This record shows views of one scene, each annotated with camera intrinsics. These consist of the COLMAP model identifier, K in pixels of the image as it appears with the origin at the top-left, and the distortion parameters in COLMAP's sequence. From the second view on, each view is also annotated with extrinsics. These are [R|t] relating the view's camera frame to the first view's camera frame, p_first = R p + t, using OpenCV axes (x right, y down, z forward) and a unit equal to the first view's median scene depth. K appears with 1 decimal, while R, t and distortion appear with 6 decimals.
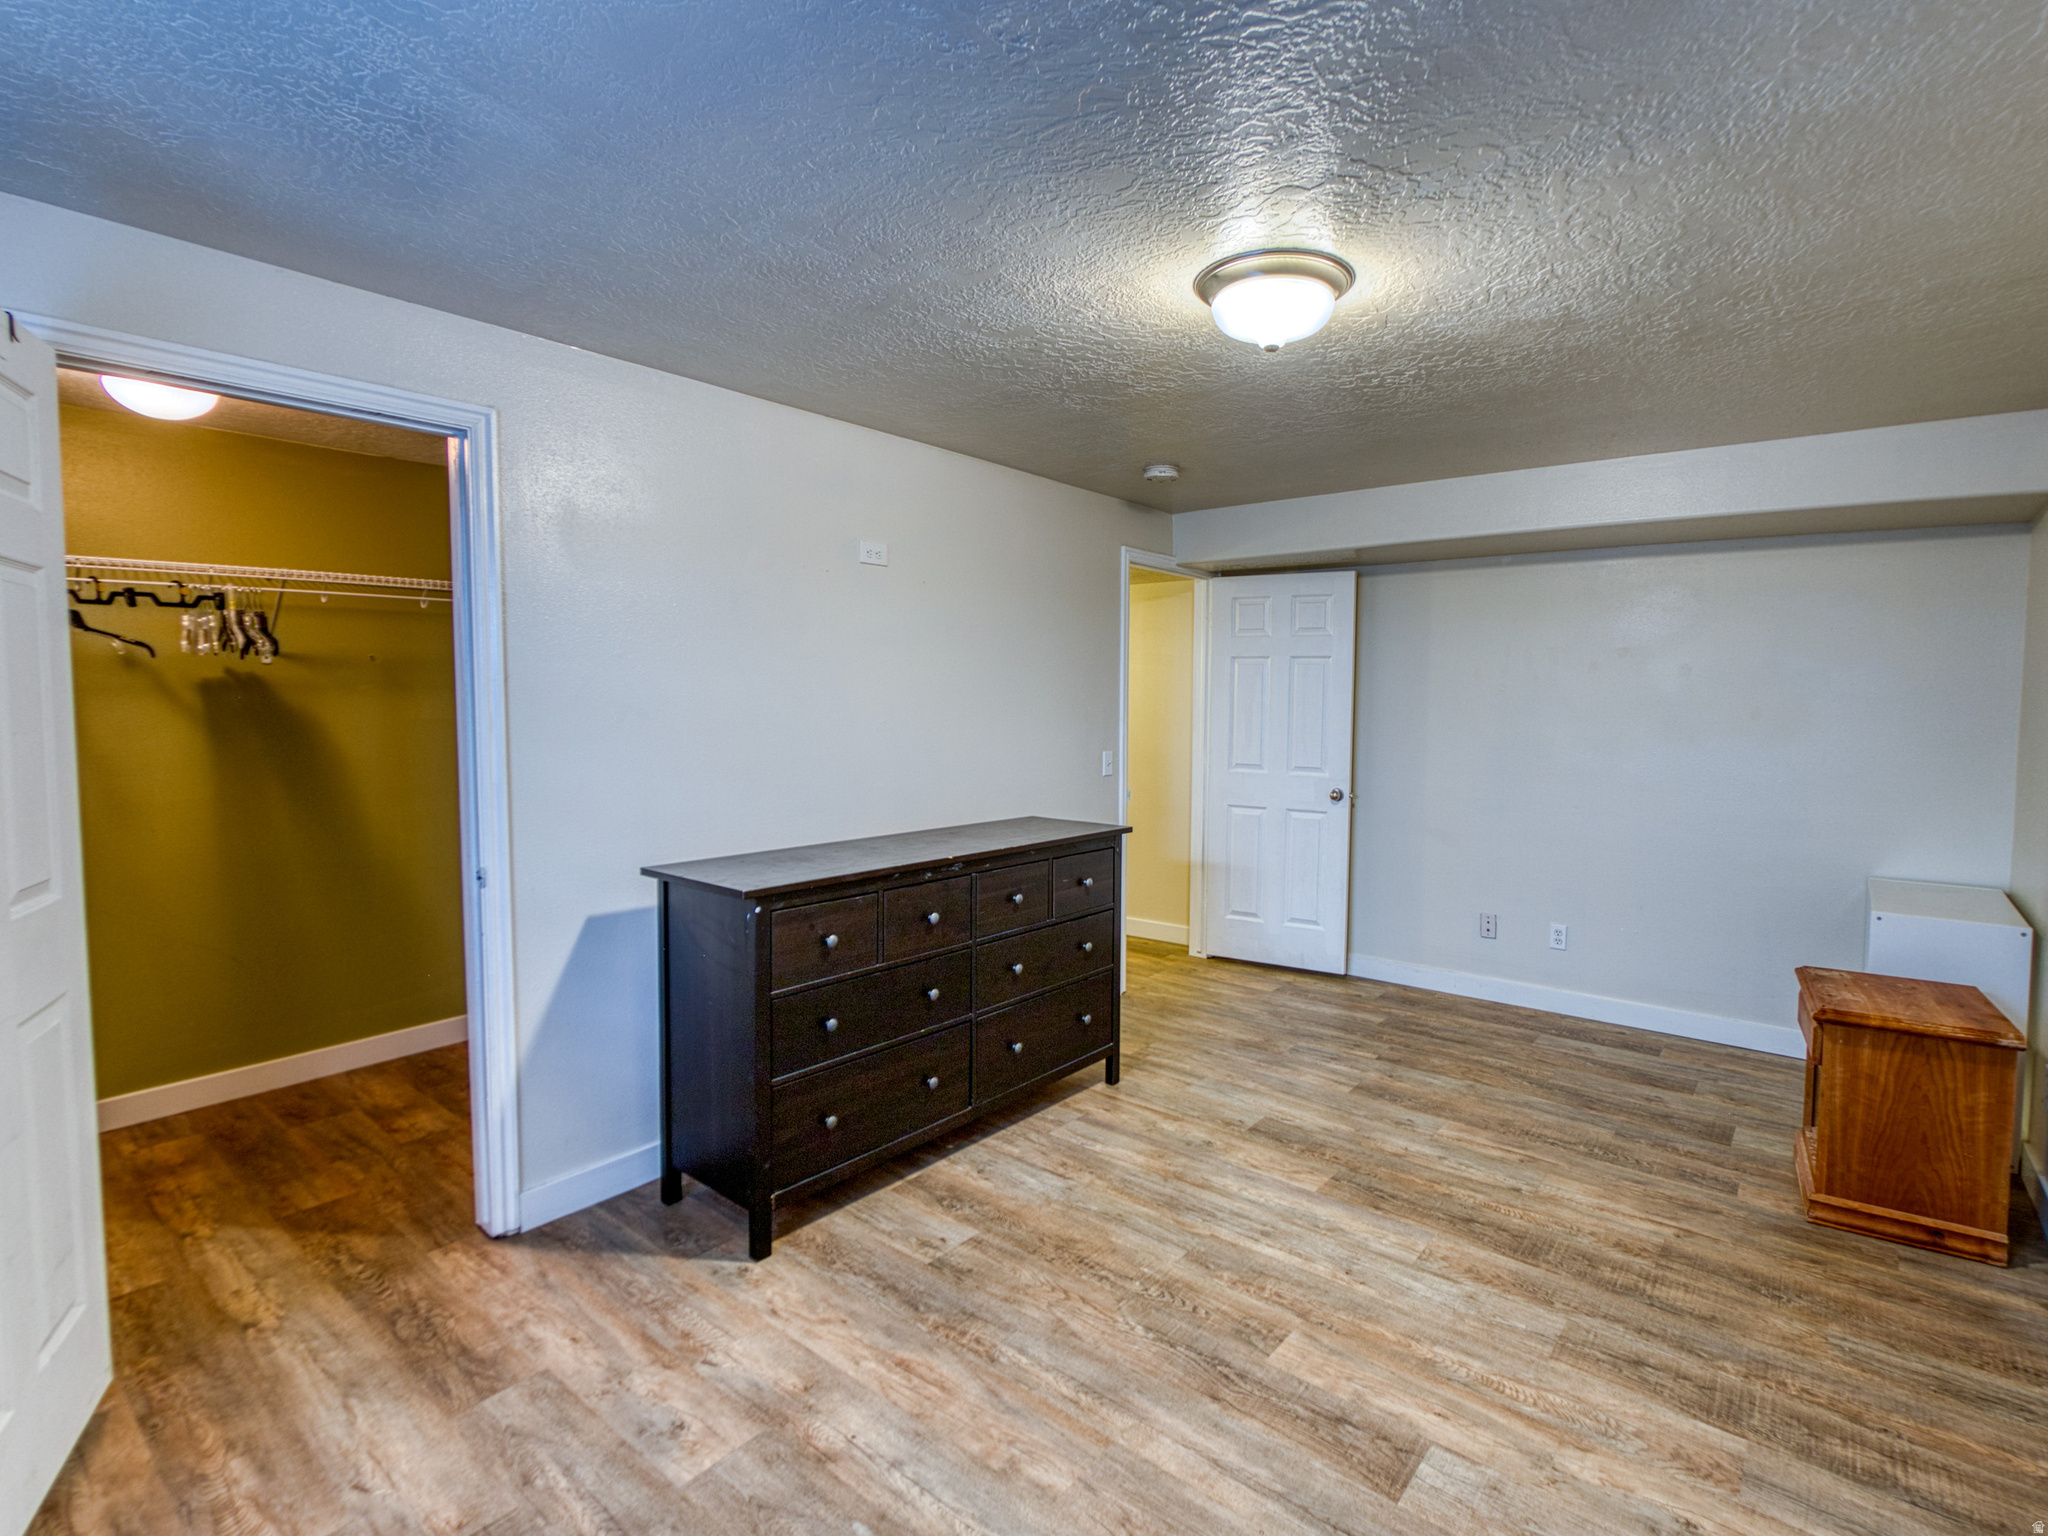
lens RADIAL K [[982.6, 0, 1029.2], [0, 982.6, 761.1], [0, 0, 1]] dist [0.003549, 0.000376]
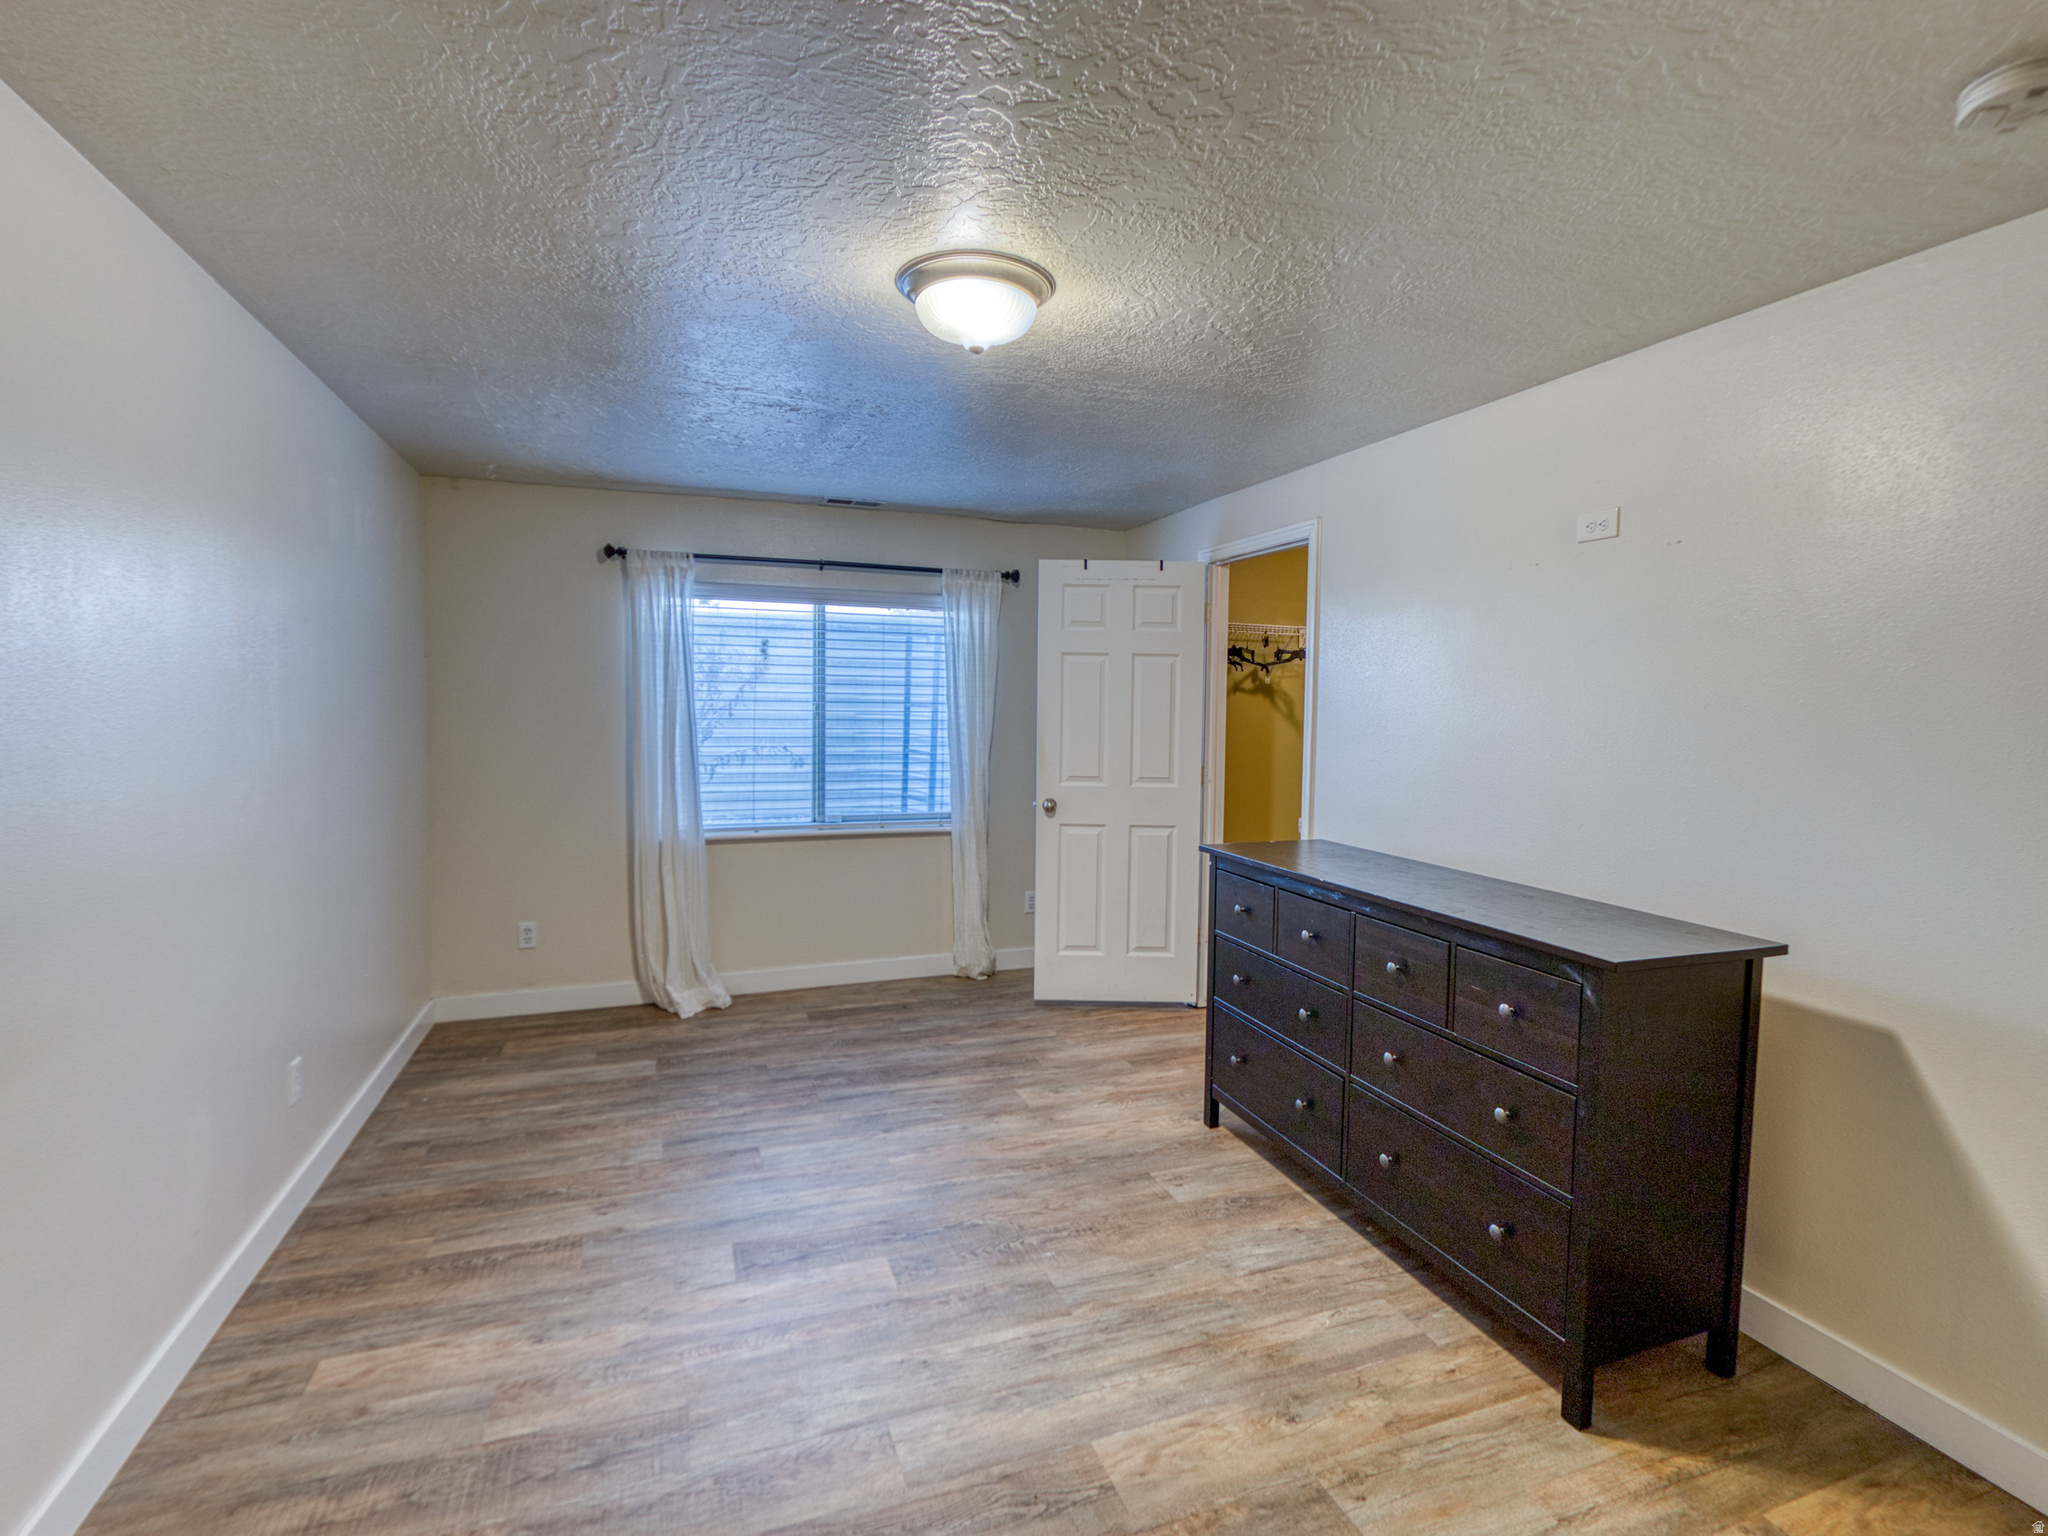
lens RADIAL K [[982.6, 0, 1028.2], [0, 982.6, 768.5], [0, 0, 1]] dist [0.003549, 0.000376]
pose [[-0.489346, 0.037025, -0.871304, 1.007462], [-0.082063, 0.992710, 0.088272, -0.054538], [0.868220, 0.114698, -0.482740, 1.454024]]
